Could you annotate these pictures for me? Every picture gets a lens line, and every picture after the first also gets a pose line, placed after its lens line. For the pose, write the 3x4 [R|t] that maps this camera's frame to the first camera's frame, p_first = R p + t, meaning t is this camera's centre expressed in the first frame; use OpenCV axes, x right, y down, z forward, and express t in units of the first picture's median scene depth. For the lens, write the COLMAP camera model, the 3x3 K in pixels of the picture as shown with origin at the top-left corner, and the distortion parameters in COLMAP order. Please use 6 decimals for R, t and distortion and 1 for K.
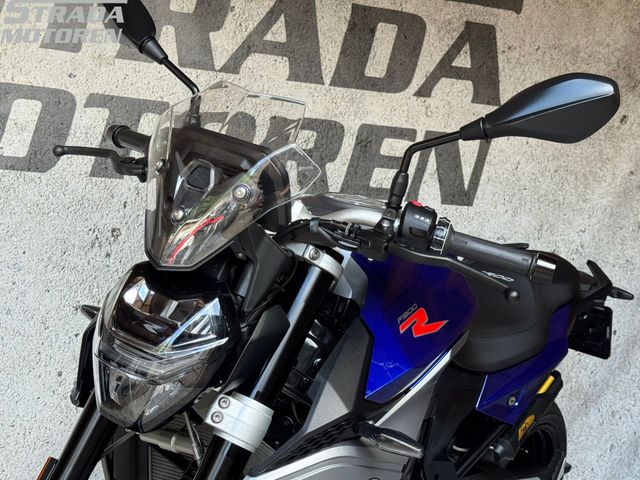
lens RADIAL K [[962.6, 0, 317.0], [0, 962.6, 246.8], [0, 0, 1]] dist [0.148778, 0.000000]
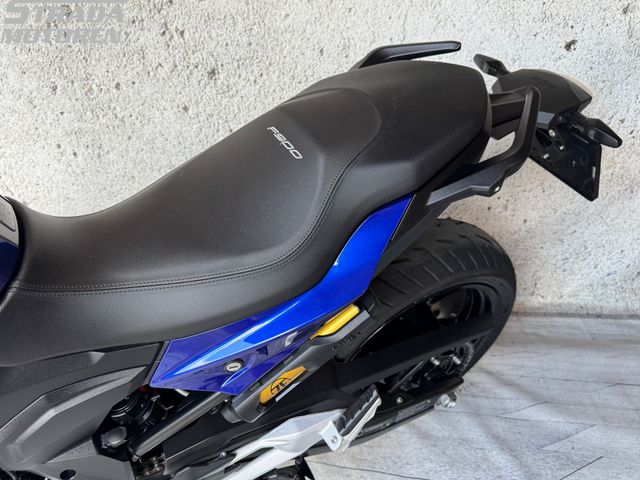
lens RADIAL K [[524.7, 0, 323.1], [0, 524.7, 243.7], [0, 0, 1]] dist [-0.009608, -0.004106]
pose [[0.894152, 0.183051, -0.408637, 0.286831], [0.050714, 0.865345, 0.498604, -0.061561], [0.444882, -0.466552, 0.764467, 0.611275]]
